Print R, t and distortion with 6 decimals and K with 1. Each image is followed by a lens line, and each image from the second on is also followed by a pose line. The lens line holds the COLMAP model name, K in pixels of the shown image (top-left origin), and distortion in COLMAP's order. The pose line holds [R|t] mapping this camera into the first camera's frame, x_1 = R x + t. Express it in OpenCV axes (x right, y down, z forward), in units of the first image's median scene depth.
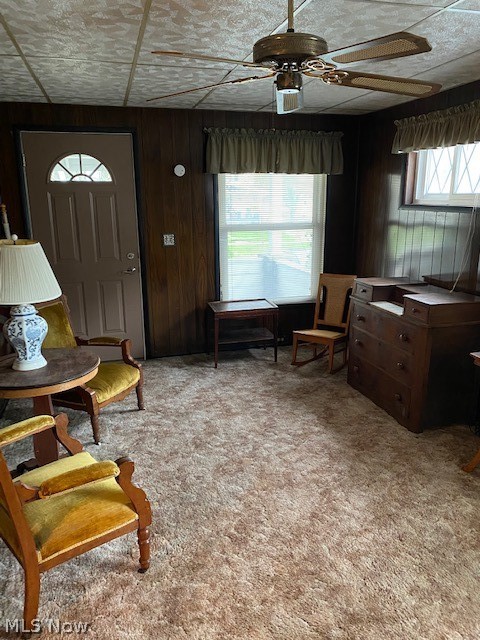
lens RADIAL K [[492.8, 0, 240.0], [0, 492.8, 320.0], [0, 0, 1]] dist [0.084498, -0.128693]
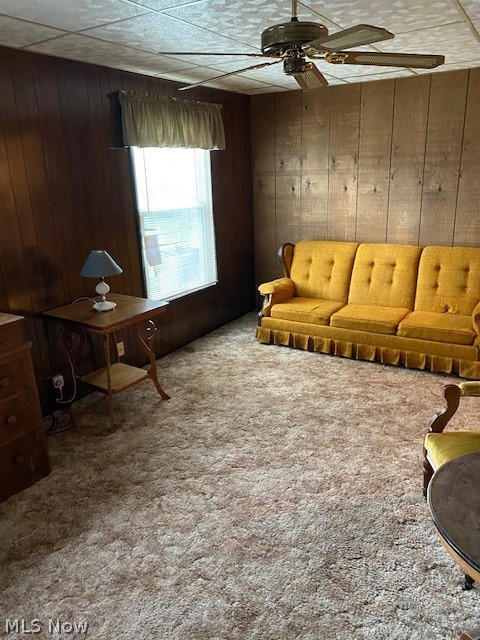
lens RADIAL K [[492.8, 0, 240.0], [0, 492.8, 320.0], [0, 0, 1]] dist [0.084498, -0.128693]
pose [[-0.680972, -0.181017, 0.709584, -0.508134], [0.228493, 0.868073, 0.440728, -0.355419], [-0.695750, 0.462258, -0.549772, 1.400980]]
